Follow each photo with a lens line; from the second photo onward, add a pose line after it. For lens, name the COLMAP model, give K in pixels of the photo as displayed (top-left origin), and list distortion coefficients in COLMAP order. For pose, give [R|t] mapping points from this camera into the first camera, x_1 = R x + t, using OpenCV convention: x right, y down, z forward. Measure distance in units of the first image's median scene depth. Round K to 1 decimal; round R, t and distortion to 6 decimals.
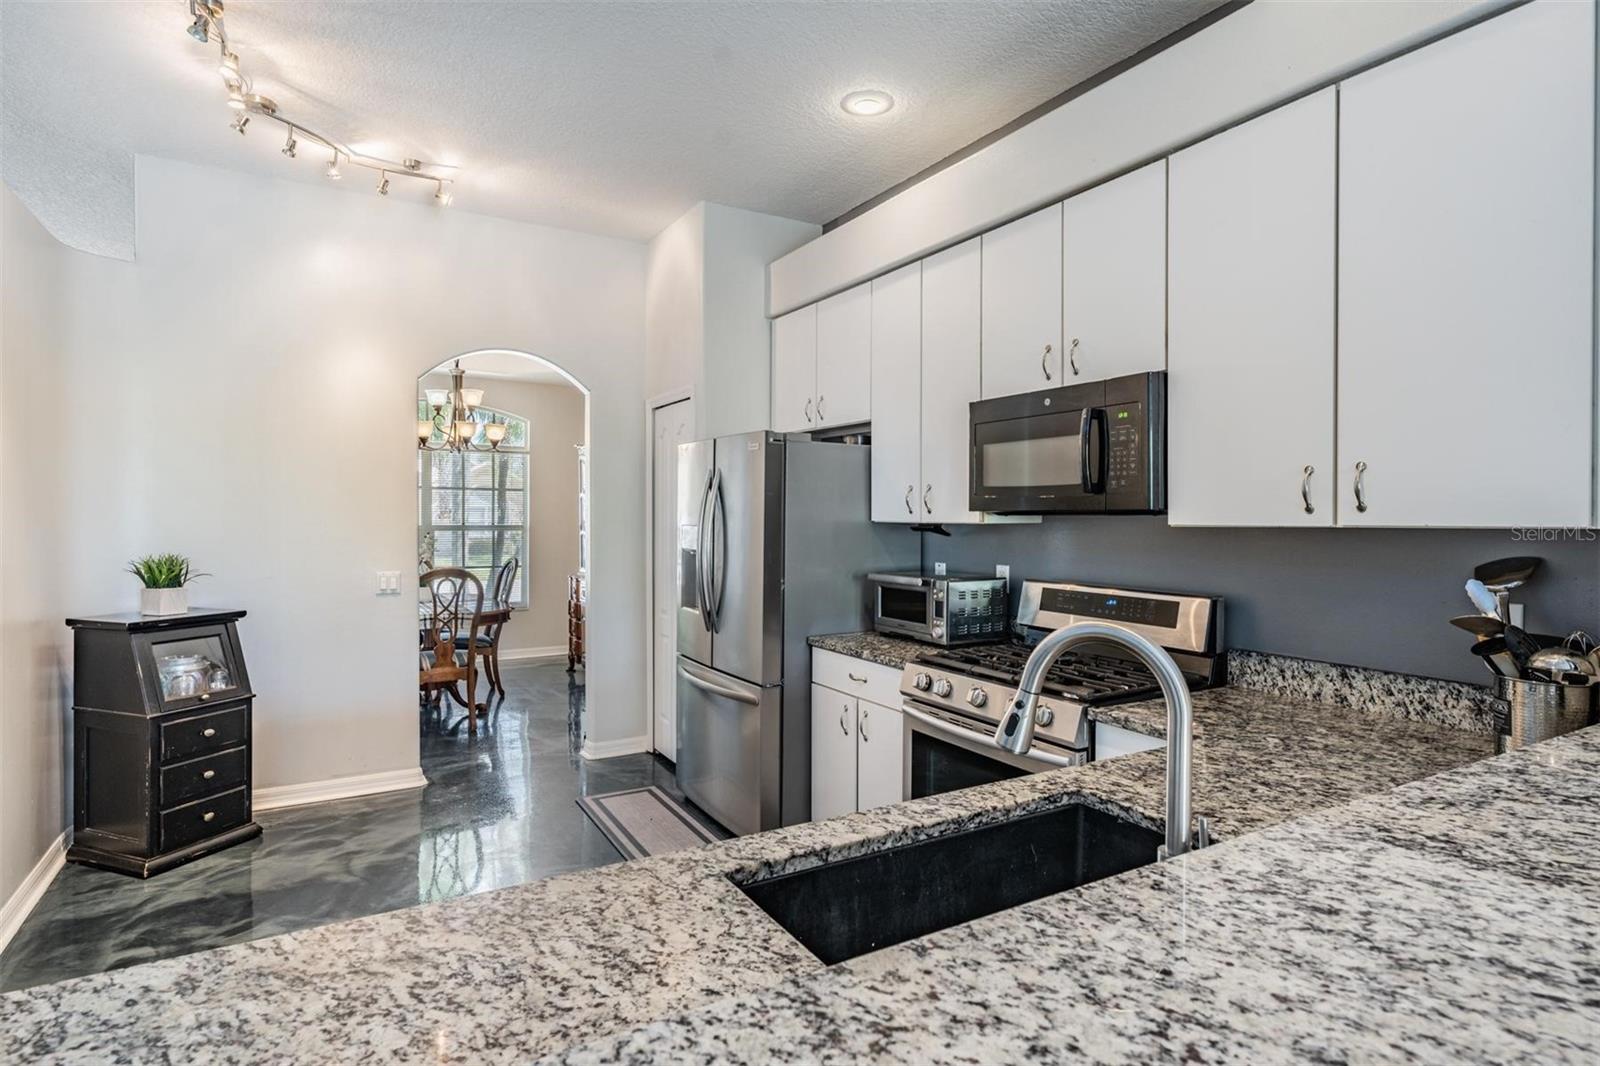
lens RADIAL K [[815.0, 0, 797.0], [0, 815.0, 519.2], [0, 0, 1]] dist [0.000966, 0.000114]
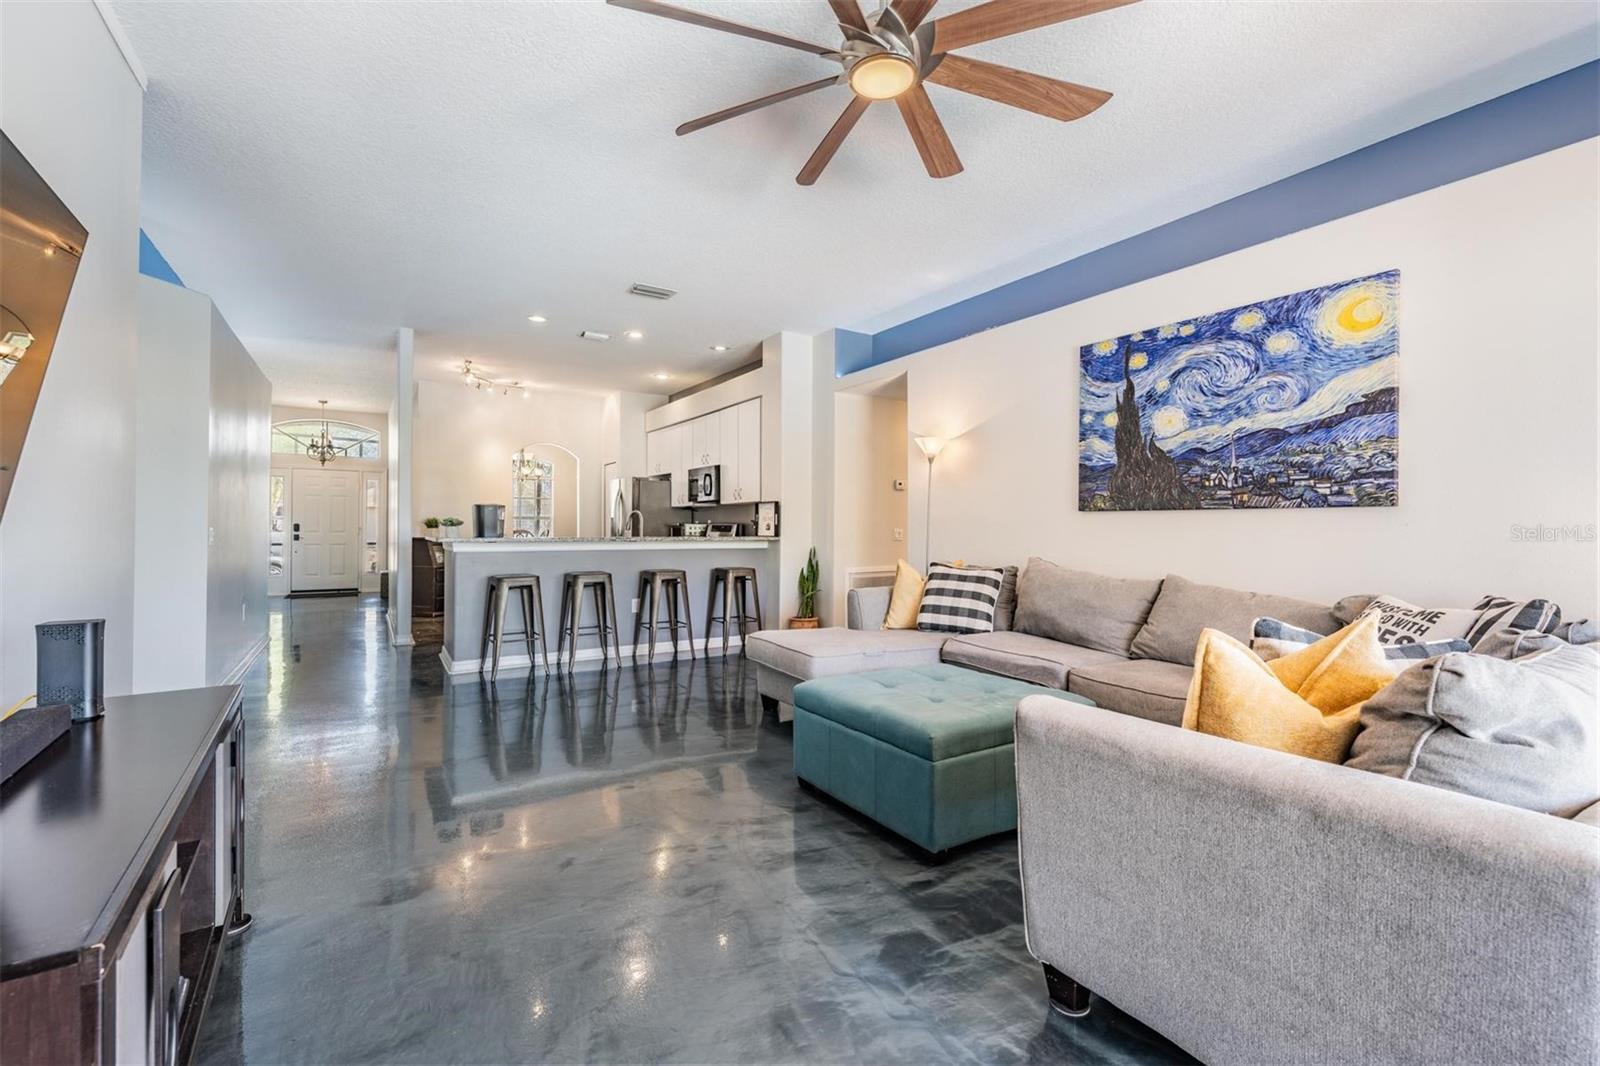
lens RADIAL K [[671.5, 0, 793.0], [0, 671.5, 525.3], [0, 0, 1]] dist [-0.001126, -0.000174]
pose [[0.999531, -0.000633, 0.030607, 0.525789], [0.000720, 0.999996, -0.002828, 0.089259], [-0.030605, 0.002848, 0.999528, -1.676417]]
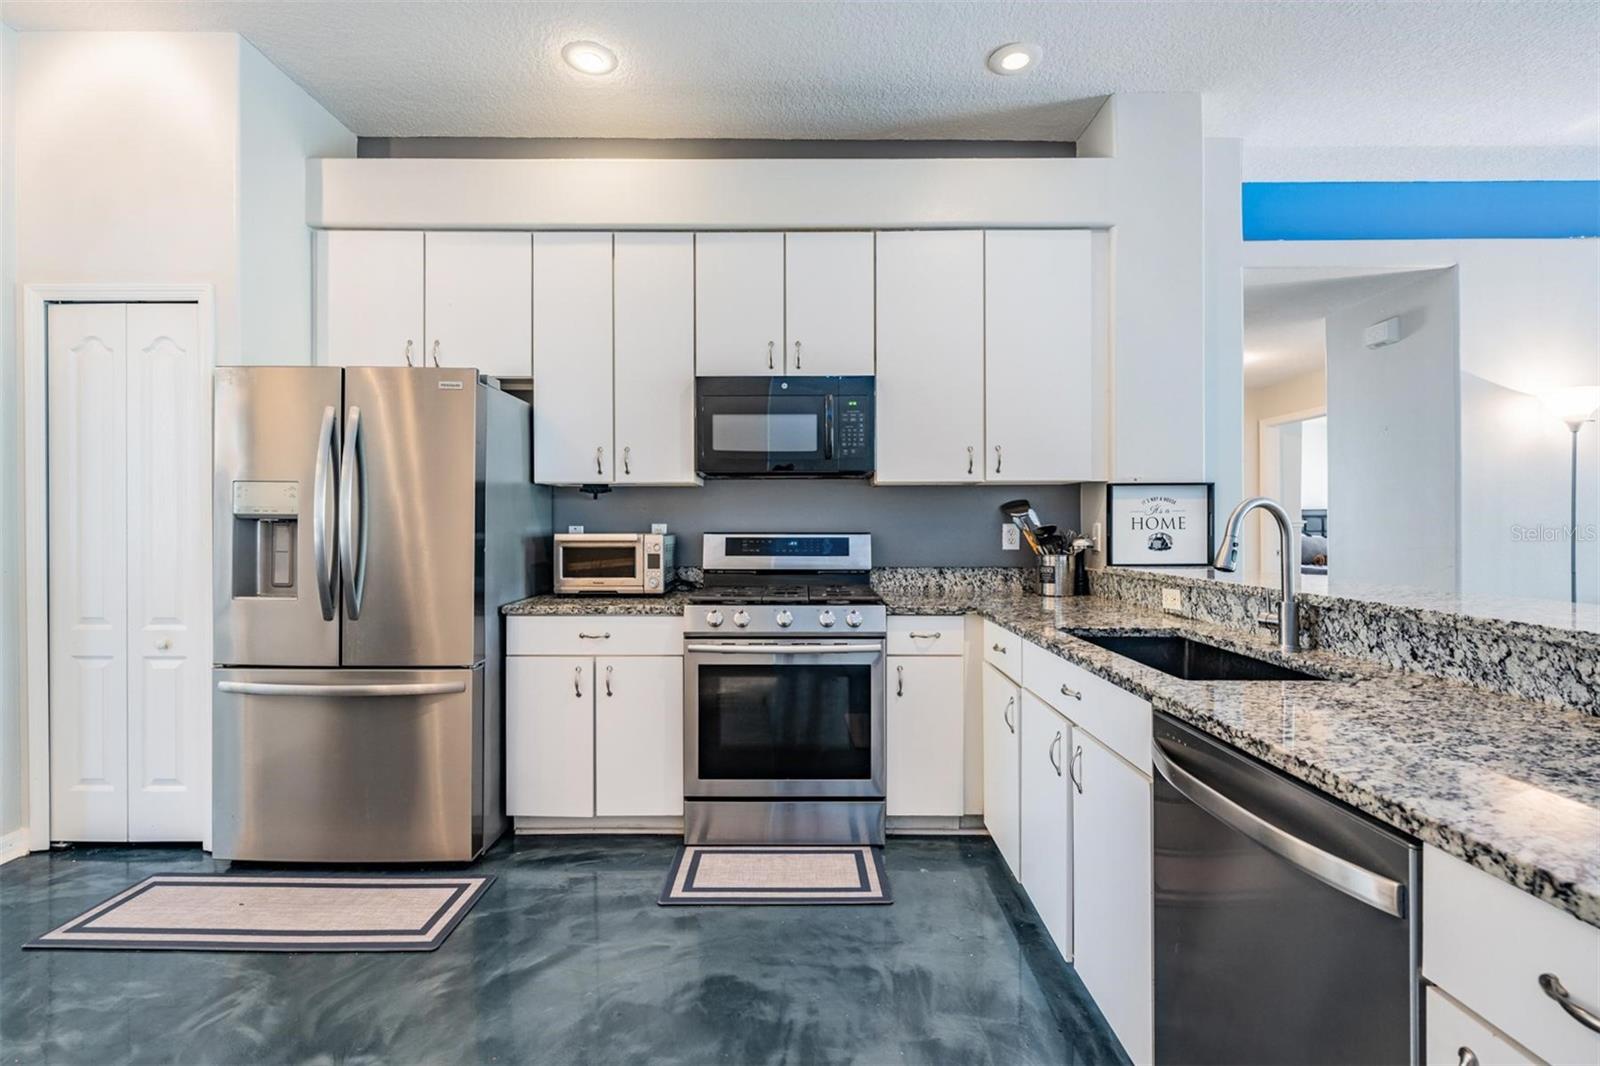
lens RADIAL K [[722.4, 0, 788.5], [0, 722.4, 520.2], [0, 0, 1]] dist [0.001793, -0.000274]
pose [[0.514998, -0.002370, 0.857188, -0.553332], [0.006190, 0.999980, -0.000954, 0.056835], [-0.857169, 0.005797, 0.515003, 0.345496]]
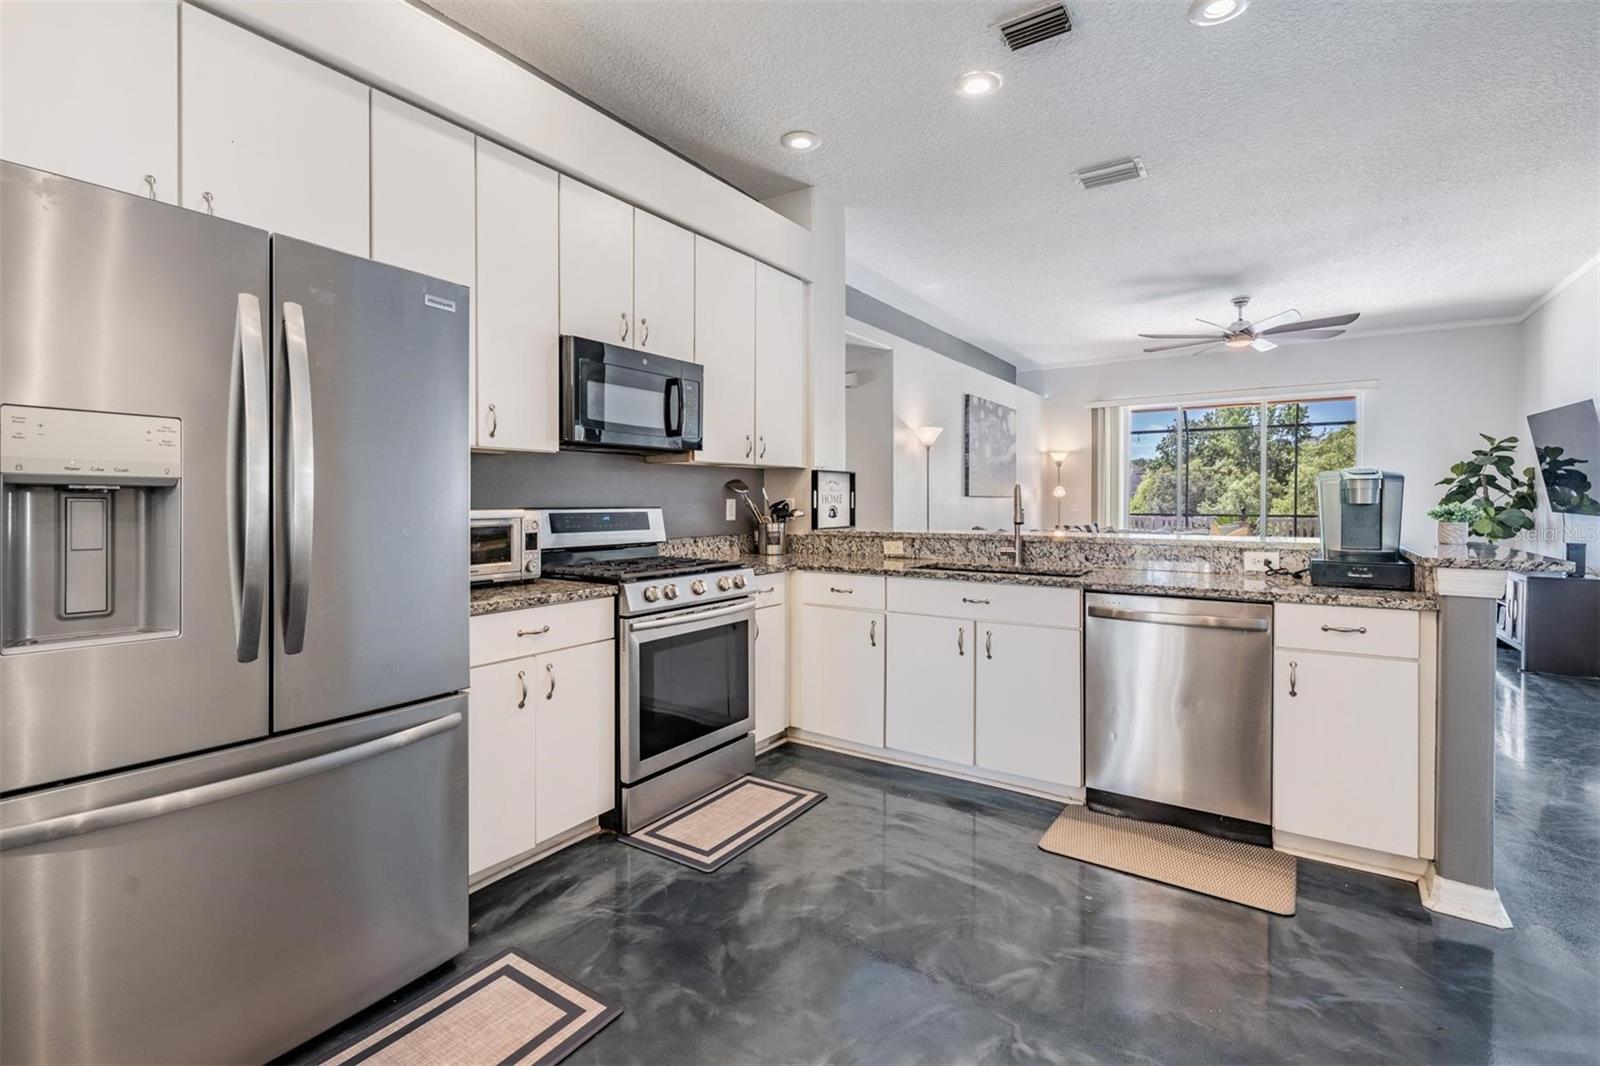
lens RADIAL K [[733.4, 0, 788.4], [0, 733.4, 503.2], [0, 0, 1]] dist [0.004491, 0.000349]
pose [[-0.423794, -0.009830, 0.905705, -0.707405], [-0.000411, 0.999943, 0.010660, 0.056557], [-0.905758, 0.004145, -0.423774, 1.078234]]
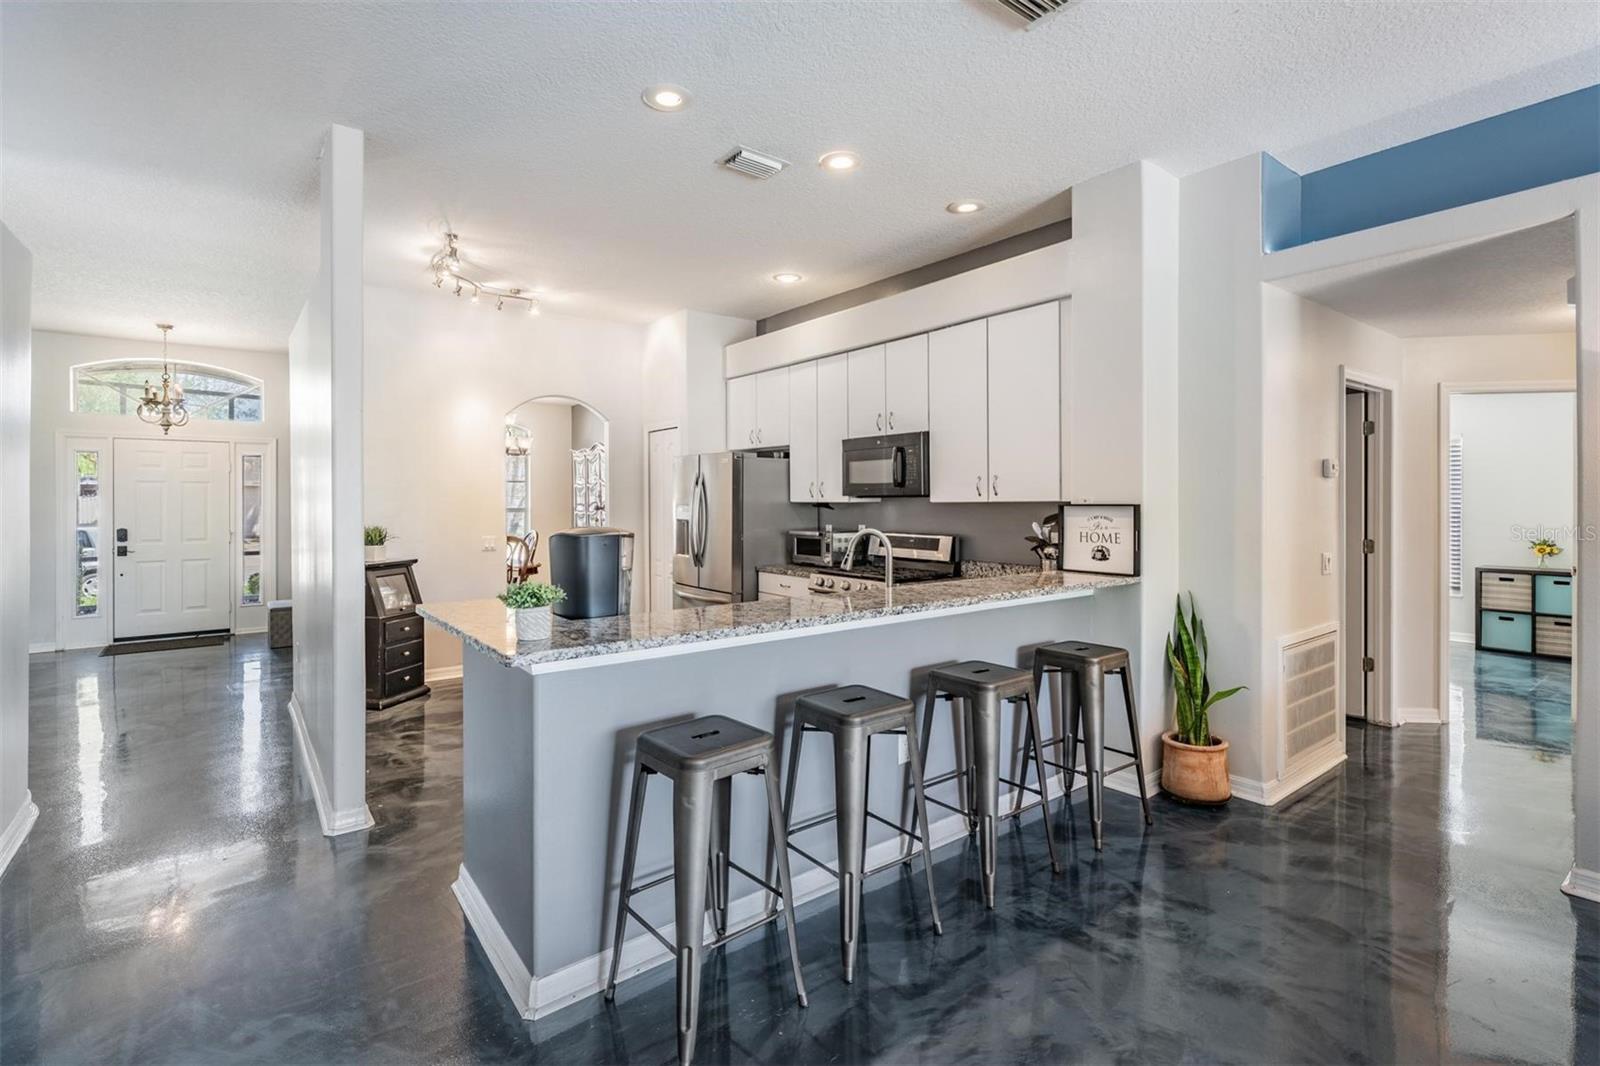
lens RADIAL K [[733.4, 0, 788.4], [0, 733.4, 503.2], [0, 0, 1]] dist [0.004491, 0.000349]
pose [[0.993704, -0.009841, 0.111601, -0.104044], [0.009576, 0.999950, 0.002912, 0.000866], [-0.111624, -0.001825, 0.993749, -0.672232]]
